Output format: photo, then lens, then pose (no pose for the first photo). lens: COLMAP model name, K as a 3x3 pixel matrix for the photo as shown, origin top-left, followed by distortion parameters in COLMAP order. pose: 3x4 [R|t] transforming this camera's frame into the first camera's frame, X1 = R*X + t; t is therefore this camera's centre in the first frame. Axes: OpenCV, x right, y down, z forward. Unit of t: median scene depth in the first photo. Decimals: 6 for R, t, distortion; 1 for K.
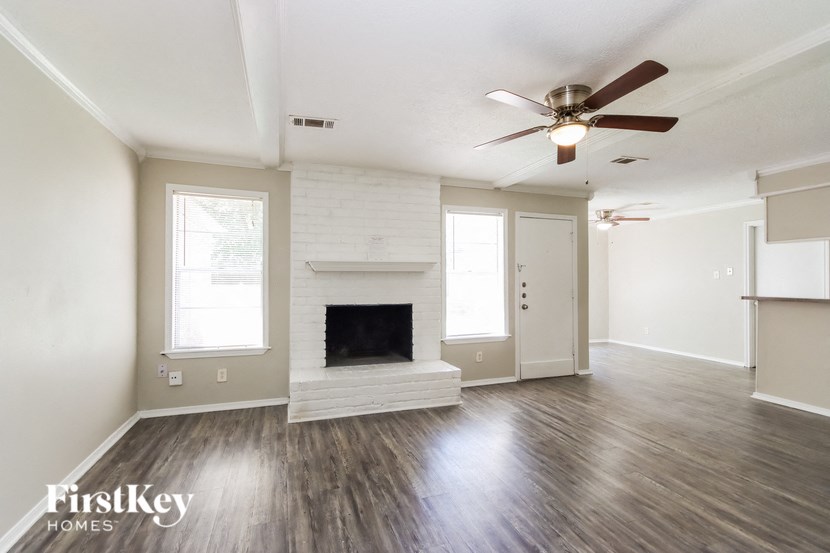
lens RADIAL K [[390.6, 0, 415.3], [0, 390.6, 277.8], [0, 0, 1]] dist [-0.003700, -0.000554]
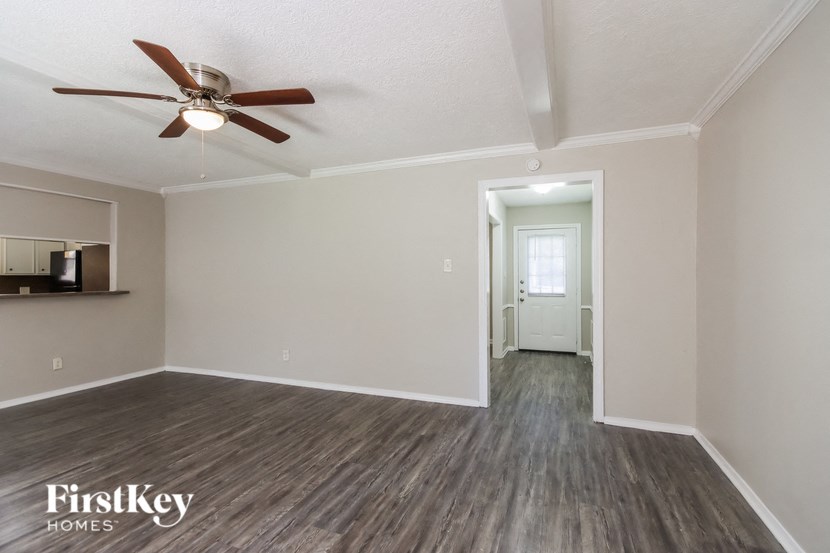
lens RADIAL K [[390.6, 0, 414.3], [0, 390.6, 277.1], [0, 0, 1]] dist [-0.003700, -0.000554]
pose [[-0.776979, 0.002521, 0.629522, -0.652085], [-0.002815, 0.999968, -0.007479, 0.014896], [-0.629521, -0.007583, -0.776947, 1.588905]]
